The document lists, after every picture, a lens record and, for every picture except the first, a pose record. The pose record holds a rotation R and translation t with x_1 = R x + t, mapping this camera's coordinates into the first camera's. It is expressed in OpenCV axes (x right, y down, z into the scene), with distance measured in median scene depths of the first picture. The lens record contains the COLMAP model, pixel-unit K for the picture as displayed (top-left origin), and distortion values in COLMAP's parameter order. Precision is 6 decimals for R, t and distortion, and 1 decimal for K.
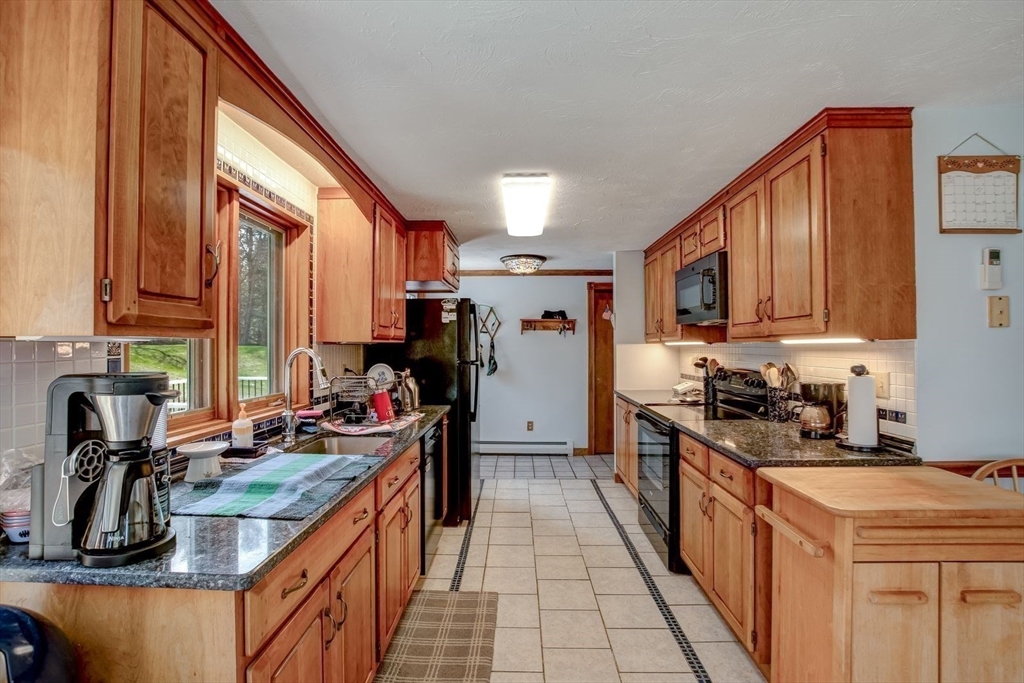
lens RADIAL K [[463.4, 0, 512.0], [0, 463.4, 341.5], [0, 0, 1]] dist [-0.032926, 0.004583]
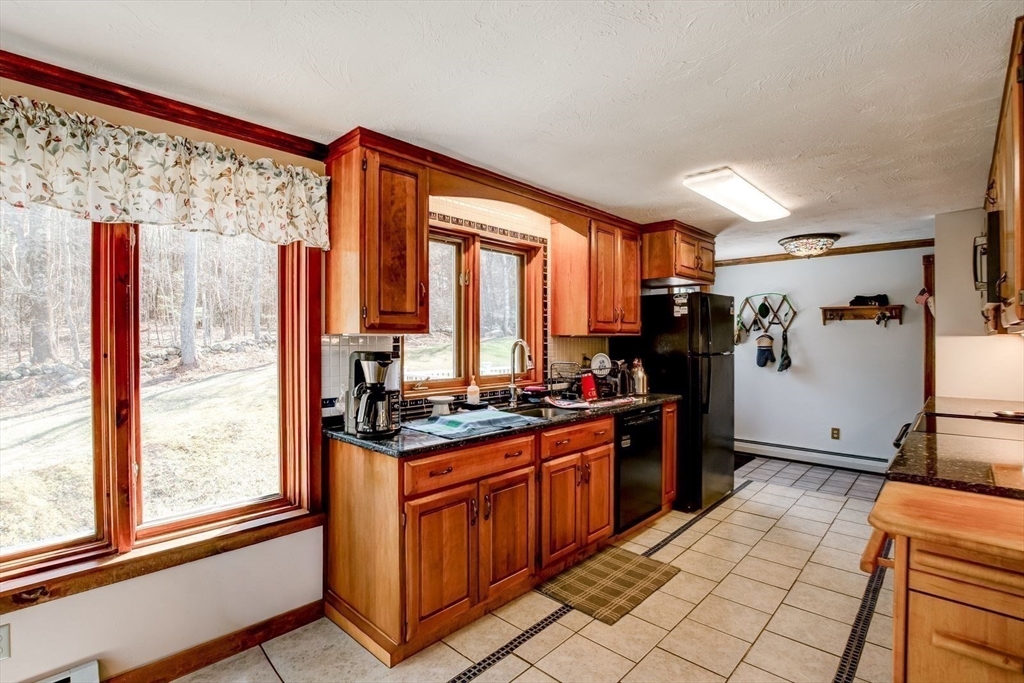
lens RADIAL K [[477.7, 0, 506.5], [0, 477.7, 338.1], [0, 0, 1]] dist [-0.036695, 0.005704]
pose [[0.745404, 0.001101, -0.666612, 0.380157], [0.004814, 0.999964, 0.007035, -0.000922], [0.666596, -0.008453, 0.745371, -0.082257]]
